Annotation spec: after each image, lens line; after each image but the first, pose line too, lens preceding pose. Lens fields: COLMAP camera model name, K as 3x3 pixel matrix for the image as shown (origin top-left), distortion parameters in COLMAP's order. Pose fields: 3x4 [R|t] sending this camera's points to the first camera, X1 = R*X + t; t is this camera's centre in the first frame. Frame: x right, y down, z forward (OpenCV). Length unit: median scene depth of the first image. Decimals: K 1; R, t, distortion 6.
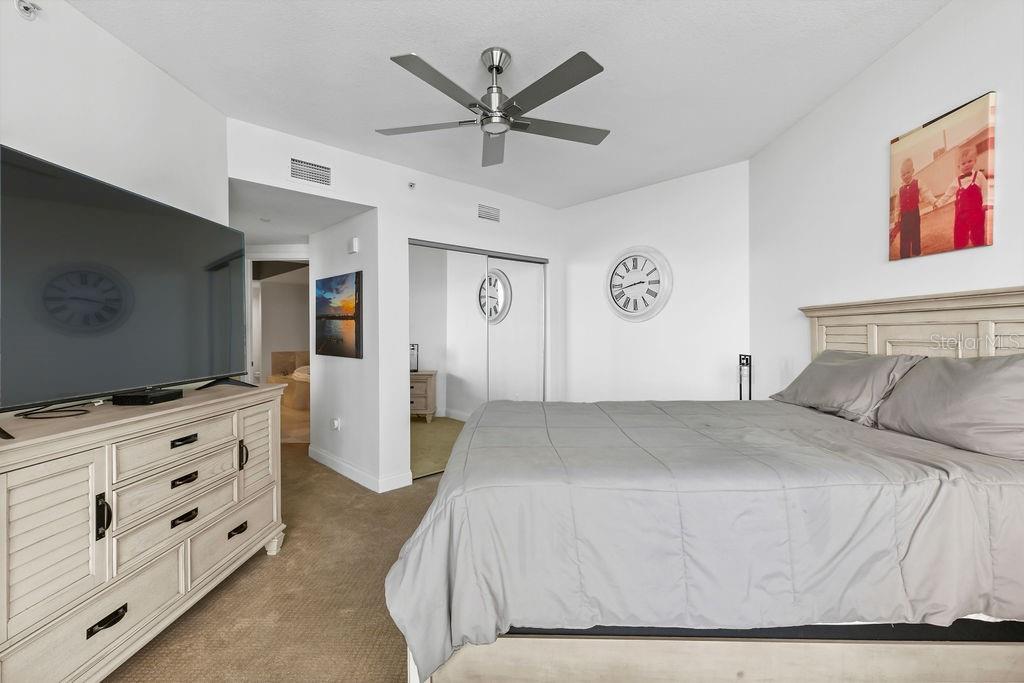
lens RADIAL K [[464.8, 0, 515.8], [0, 464.8, 337.1], [0, 0, 1]] dist [-0.000050, -0.000505]
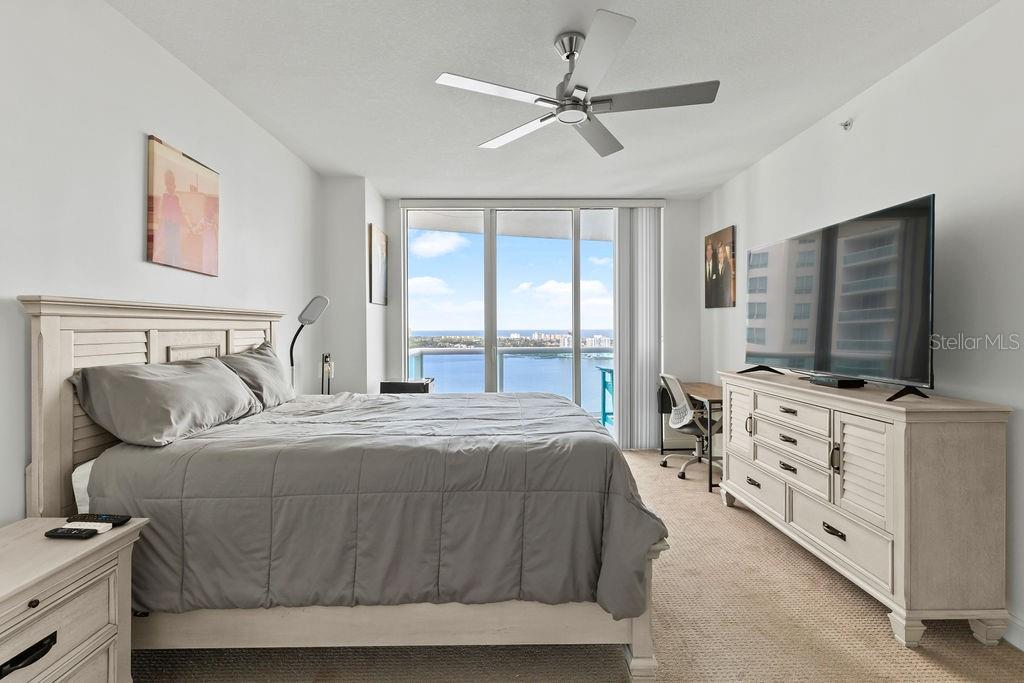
lens RADIAL K [[464.8, 0, 515.8], [0, 464.8, 337.1], [0, 0, 1]] dist [-0.000050, -0.000505]
pose [[-0.998771, 0.011900, -0.048106, 0.132600], [0.010639, 0.999595, 0.026395, -0.033303], [0.048400, 0.025851, -0.998493, 2.149596]]
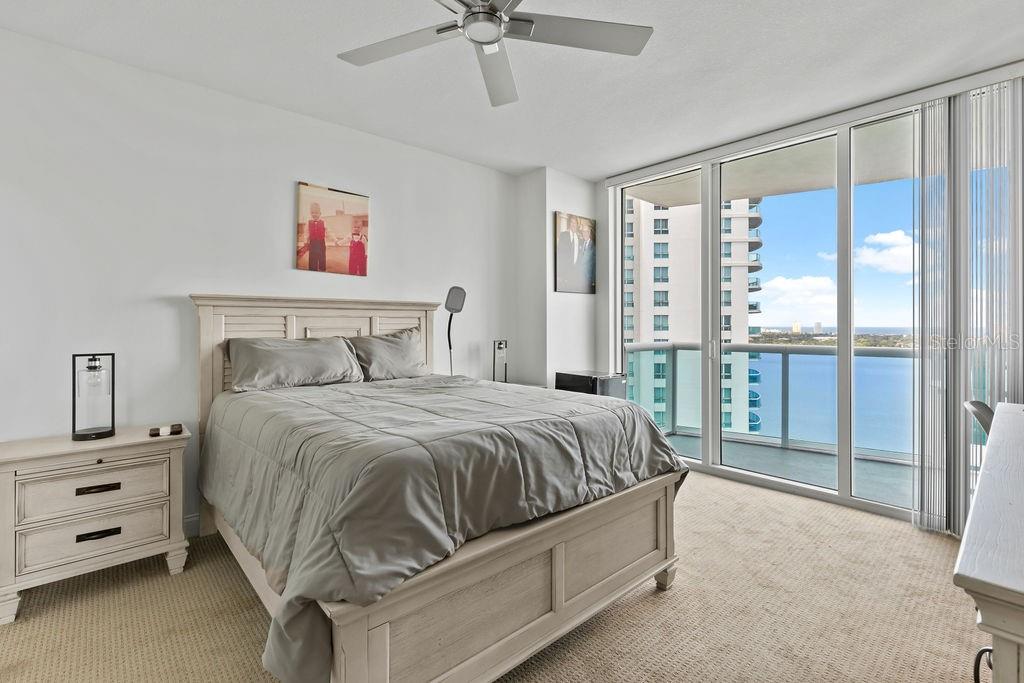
lens RADIAL K [[464.8, 0, 515.8], [0, 464.8, 337.1], [0, 0, 1]] dist [-0.000050, -0.000505]
pose [[-0.690651, -0.019942, 0.722913, -0.678218], [0.006239, 0.999418, 0.033529, -0.008117], [-0.723161, 0.027667, -0.690125, 1.616522]]
